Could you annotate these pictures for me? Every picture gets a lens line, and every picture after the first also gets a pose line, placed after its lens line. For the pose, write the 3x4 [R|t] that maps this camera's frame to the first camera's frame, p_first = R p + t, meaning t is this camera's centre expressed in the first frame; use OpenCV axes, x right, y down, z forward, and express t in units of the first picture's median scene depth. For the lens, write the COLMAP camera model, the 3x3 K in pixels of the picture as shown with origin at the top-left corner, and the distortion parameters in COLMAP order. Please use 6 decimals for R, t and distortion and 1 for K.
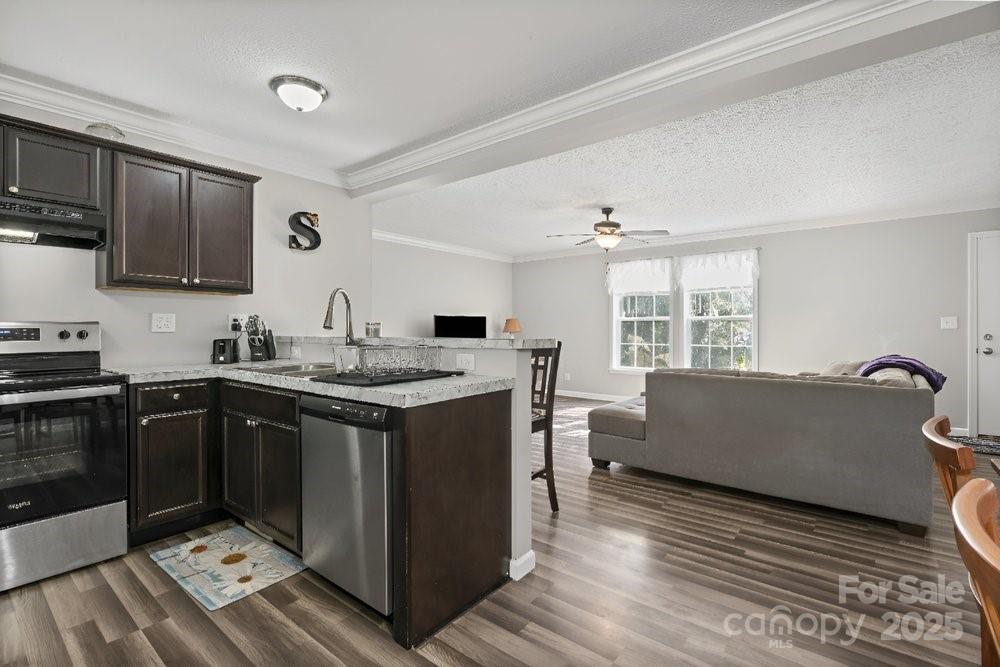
lens RADIAL K [[460.8, 0, 497.2], [0, 460.8, 328.7], [0, 0, 1]] dist [0.000841, 0.000575]
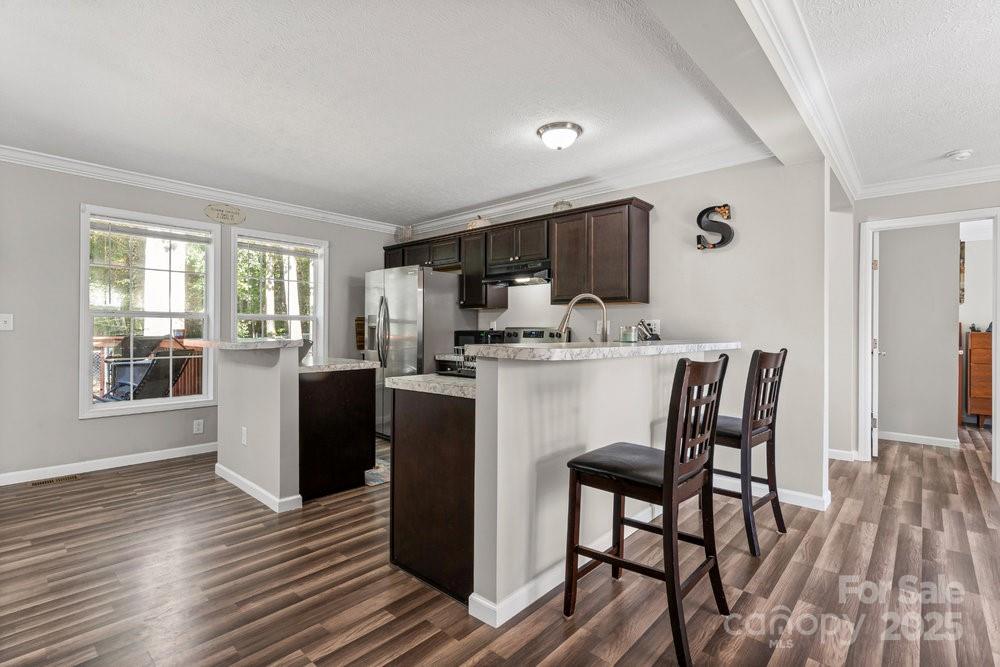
lens RADIAL K [[470.2, 0, 498.0], [0, 470.2, 328.4], [0, 0, 1]] dist [-0.004267, 0.002527]
pose [[-0.051781, -0.001916, -0.998657, 0.697820], [-0.009831, 0.999951, -0.001409, -0.005774], [0.998610, 0.009745, -0.051797, 0.800928]]
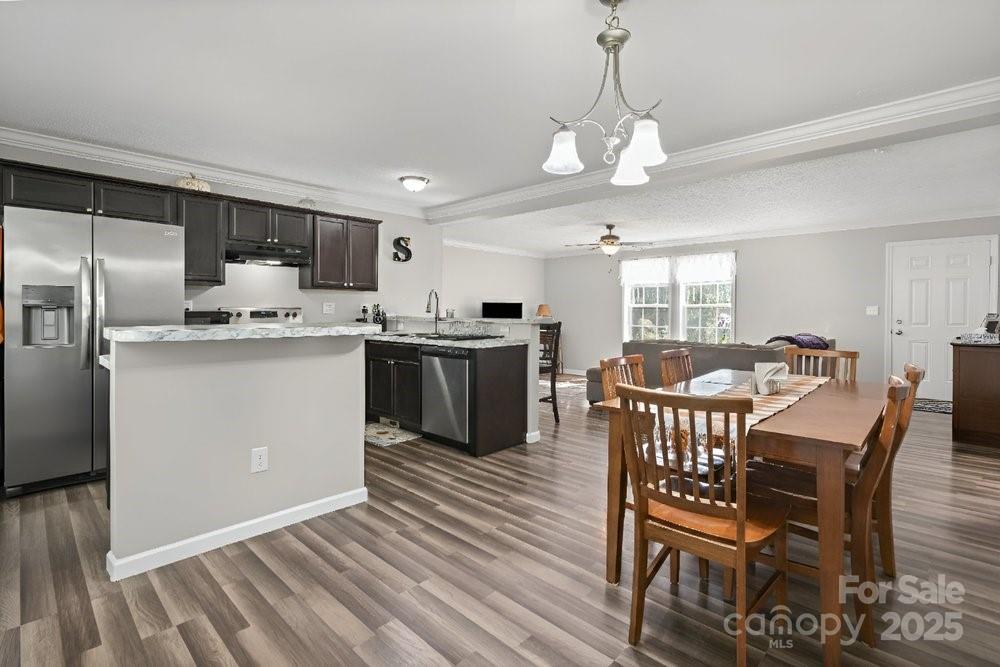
lens RADIAL K [[470.2, 0, 500.7], [0, 470.2, 311.9], [0, 0, 1]] dist [-0.004267, 0.002527]
pose [[0.996773, 0.006949, -0.079966, 0.054094], [-0.007040, 0.999975, -0.000862, -0.002380], [0.079958, 0.001422, 0.996797, -0.716075]]
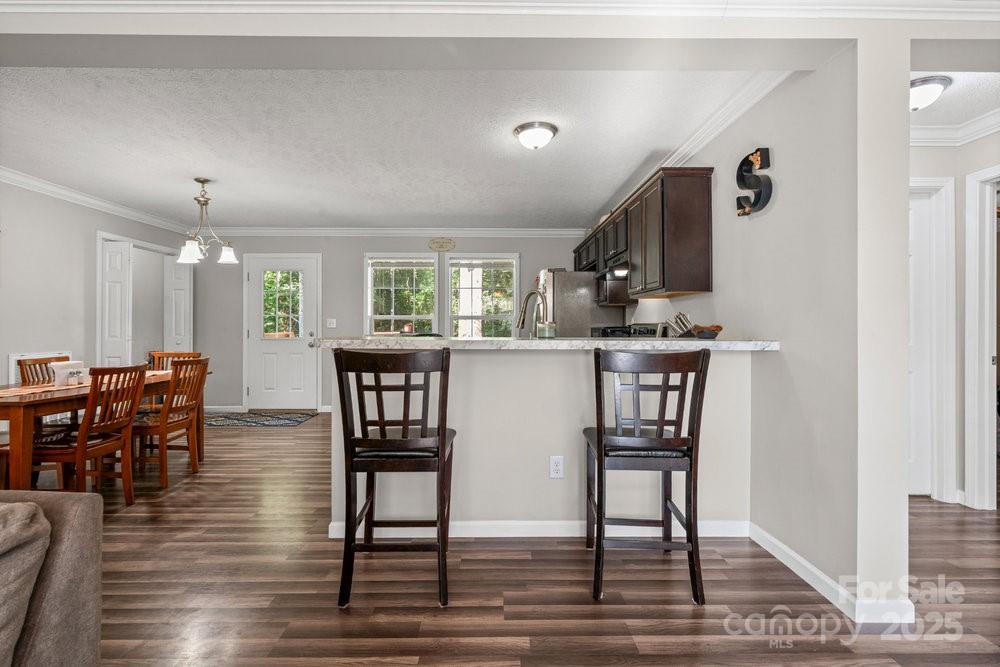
lens RADIAL K [[470.2, 0, 496.1], [0, 470.2, 323.4], [0, 0, 1]] dist [-0.004267, 0.002527]
pose [[-0.767396, -0.002165, -0.641170, 0.391340], [-0.001058, 0.999997, -0.002110, -0.007790], [0.641173, -0.000941, -0.767396, 1.662598]]
